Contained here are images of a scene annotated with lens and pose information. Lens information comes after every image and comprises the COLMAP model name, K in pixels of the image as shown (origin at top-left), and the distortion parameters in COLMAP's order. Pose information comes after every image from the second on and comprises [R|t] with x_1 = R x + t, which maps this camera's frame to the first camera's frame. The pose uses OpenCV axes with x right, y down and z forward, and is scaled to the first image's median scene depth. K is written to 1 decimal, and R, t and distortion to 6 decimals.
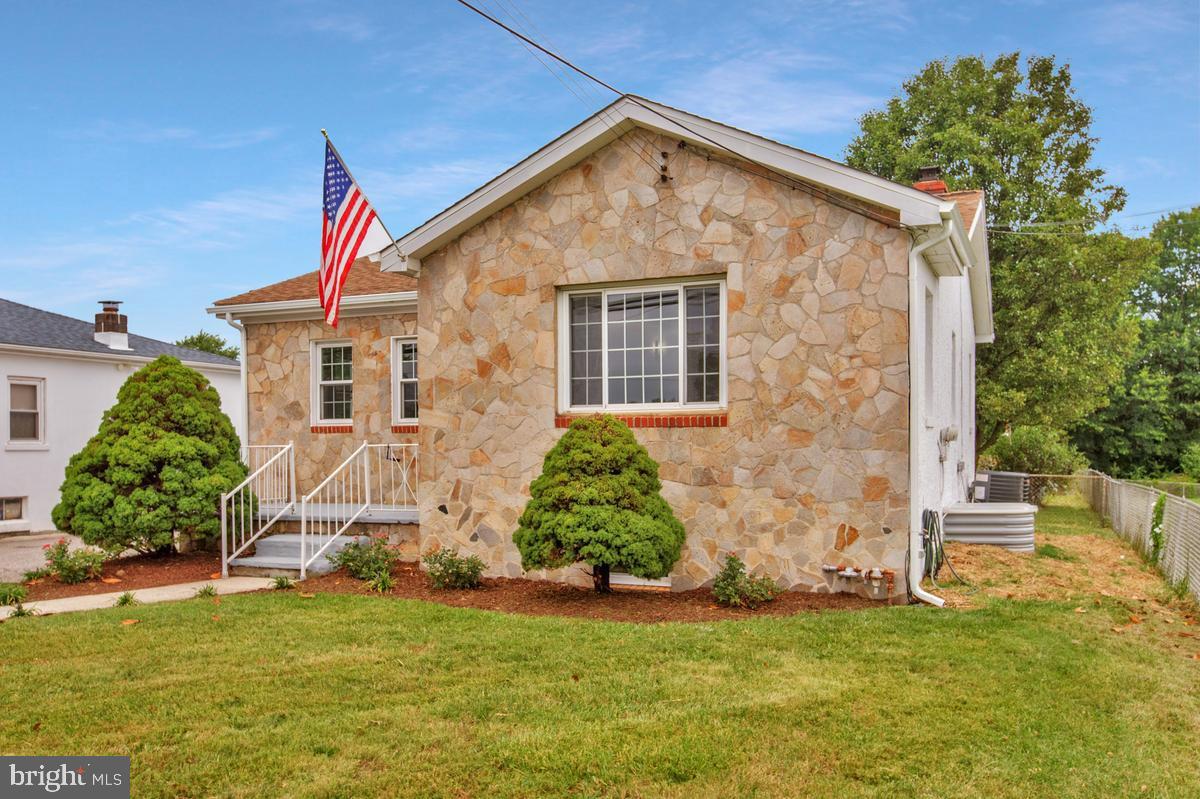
lens RADIAL K [[1023.6, 0, 600.0], [0, 1023.6, 399.5], [0, 0, 1]] dist [0.042456, 0.000126]
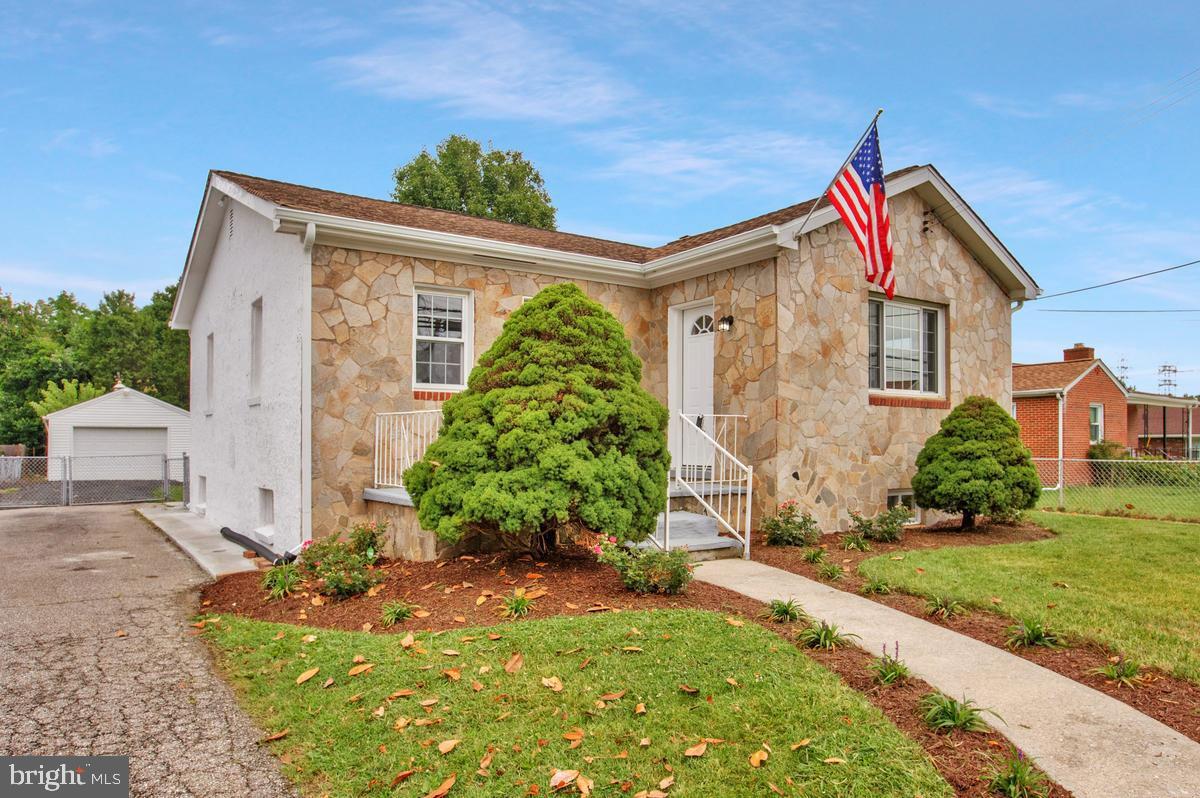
lens RADIAL K [[785.1, 0, 600.0], [0, 785.1, 399.0], [0, 0, 1]] dist [-0.005923, -0.000534]
pose [[0.510847, 0.051908, 0.858103, -0.968133], [-0.040579, 0.998519, -0.036244, 0.064568], [-0.858713, -0.016305, 0.512197, 0.753424]]
